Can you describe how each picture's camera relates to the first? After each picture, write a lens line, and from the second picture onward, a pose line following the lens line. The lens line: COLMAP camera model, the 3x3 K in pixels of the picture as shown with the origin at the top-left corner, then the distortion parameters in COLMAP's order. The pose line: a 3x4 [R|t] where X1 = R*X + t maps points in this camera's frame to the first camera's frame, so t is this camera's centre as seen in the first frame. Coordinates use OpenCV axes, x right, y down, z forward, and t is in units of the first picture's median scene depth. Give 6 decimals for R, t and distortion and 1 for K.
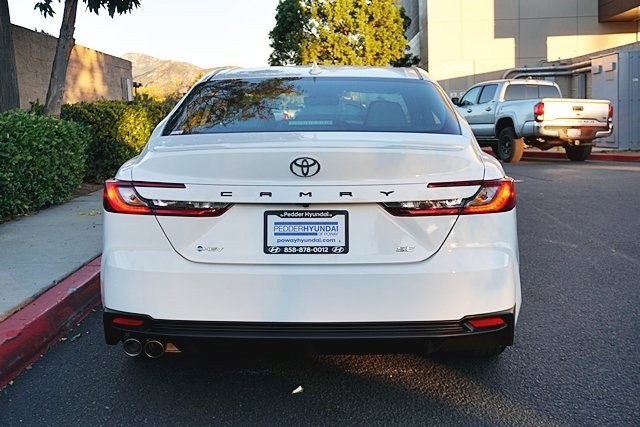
lens RADIAL K [[824.0, 0, 322.2], [0, 824.0, 214.6], [0, 0, 1]] dist [-0.005891, 0.000000]
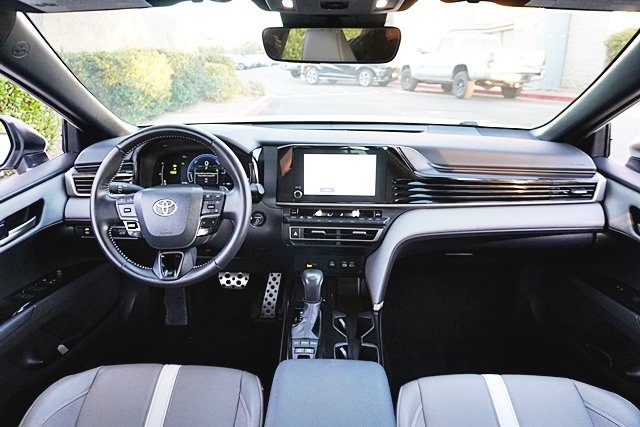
lens RADIAL K [[431.5, 0, 319.3], [0, 431.5, 210.8], [0, 0, 1]] dist [-0.041886, 0.025960]
pose [[0.999883, 0.013206, -0.007701, 0.001436], [-0.011160, 0.974822, 0.222707, -0.038894], [0.010448, -0.222595, 0.974855, 0.278034]]
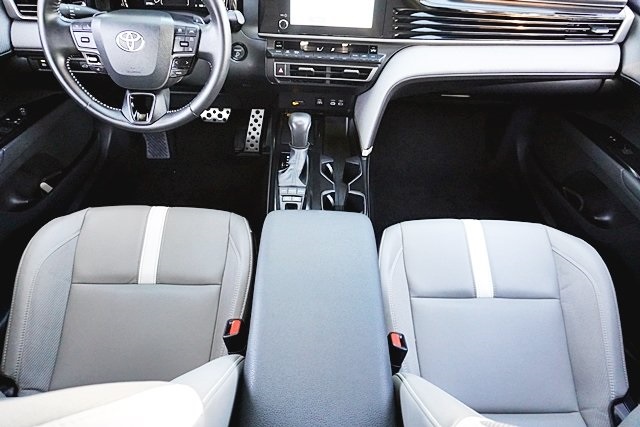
lens RADIAL K [[431.5, 0, 318.2], [0, 431.5, 215.3], [0, 0, 1]] dist [-0.041886, 0.025960]
pose [[0.998880, 0.024323, 0.040593, 0.000589], [-0.043954, 0.794706, 0.605400, -0.040940], [-0.017534, -0.606506, 0.794885, 0.282136]]
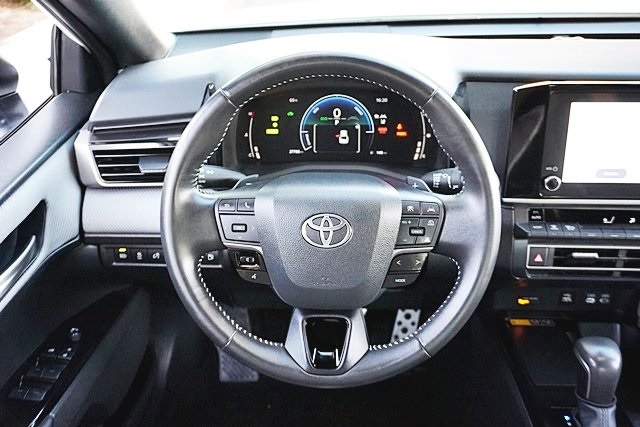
lens RADIAL K [[647.4, 0, 319.2], [0, 647.4, 216.2], [0, 0, 1]] dist [-0.001744, 0.000000]
pose [[0.999642, 0.005225, -0.026255, -0.018148], [0.004351, 0.936022, 0.351915, -0.041647], [0.026414, -0.351903, 0.935664, 0.294632]]
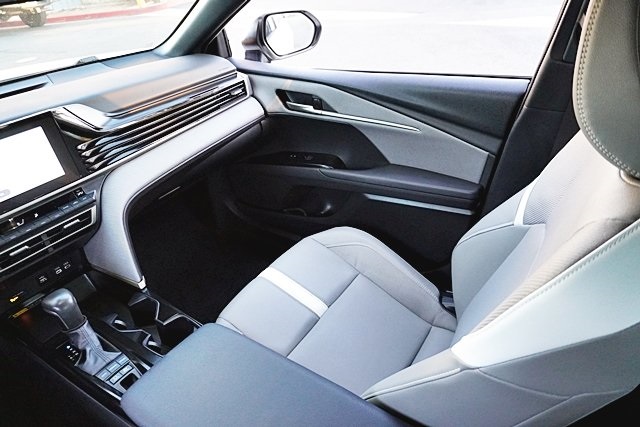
lens RADIAL K [[431.5, 0, 322.2], [0, 431.5, 212.9], [0, 0, 1]] dist [-0.041886, 0.025960]
pose [[0.556276, -0.477473, 0.680130, -0.010626], [0.181561, 0.868509, 0.461224, -0.040896], [-0.810921, -0.133083, 0.569821, 0.286259]]
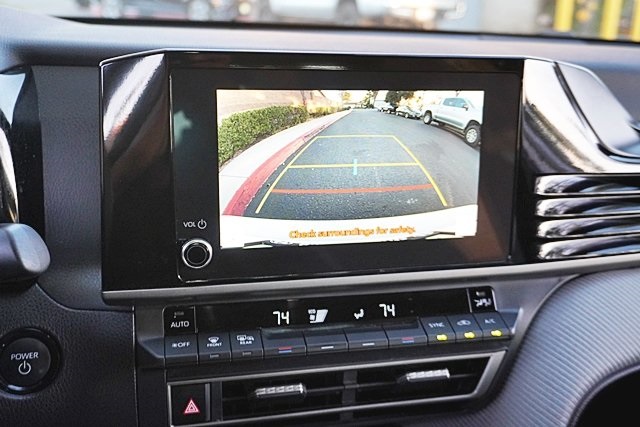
lens RADIAL K [[636.1, 0, 319.0], [0, 636.1, 216.6], [0, 0, 1]] dist [0.004071, 0.000000]
pose [[0.962061, -0.040494, 0.269814, -0.004136], [-0.013324, 0.980772, 0.194704, -0.032893], [-0.272510, -0.190912, 0.943022, 0.317826]]
